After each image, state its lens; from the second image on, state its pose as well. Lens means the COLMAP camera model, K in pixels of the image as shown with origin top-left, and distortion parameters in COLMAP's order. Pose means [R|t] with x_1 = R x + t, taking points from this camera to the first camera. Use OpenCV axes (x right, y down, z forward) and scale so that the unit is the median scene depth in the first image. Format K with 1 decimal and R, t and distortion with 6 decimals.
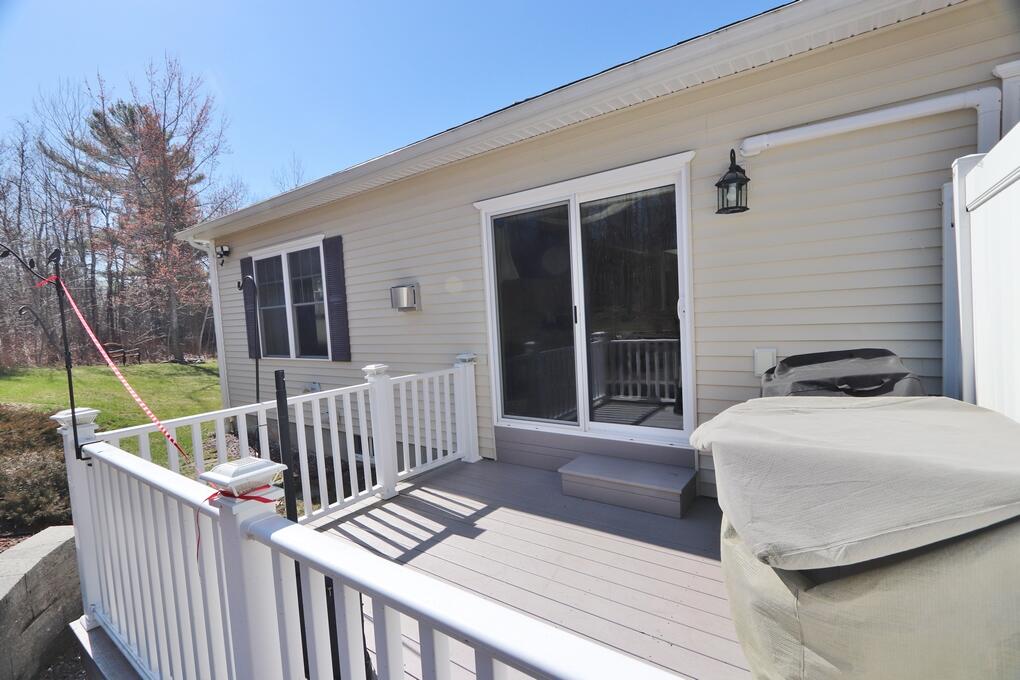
lens RADIAL K [[468.2, 0, 502.4], [0, 468.2, 345.5], [0, 0, 1]] dist [-0.011424, 0.000971]
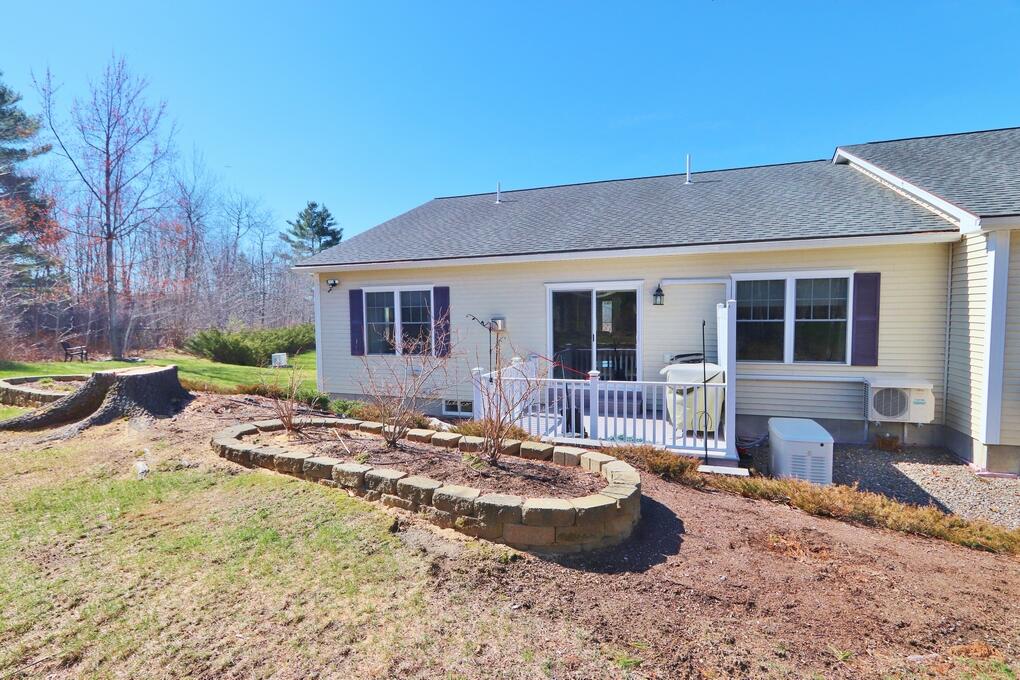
lens RADIAL K [[492.6, 0, 510.0], [0, 492.6, 340.0], [0, 0, 1]] dist [-0.000792, -0.000140]
pose [[0.961328, 0.014308, 0.275036, -0.927678], [-0.011149, 0.999853, -0.013048, -0.014680], [-0.275182, 0.009477, 0.961345, -1.269889]]
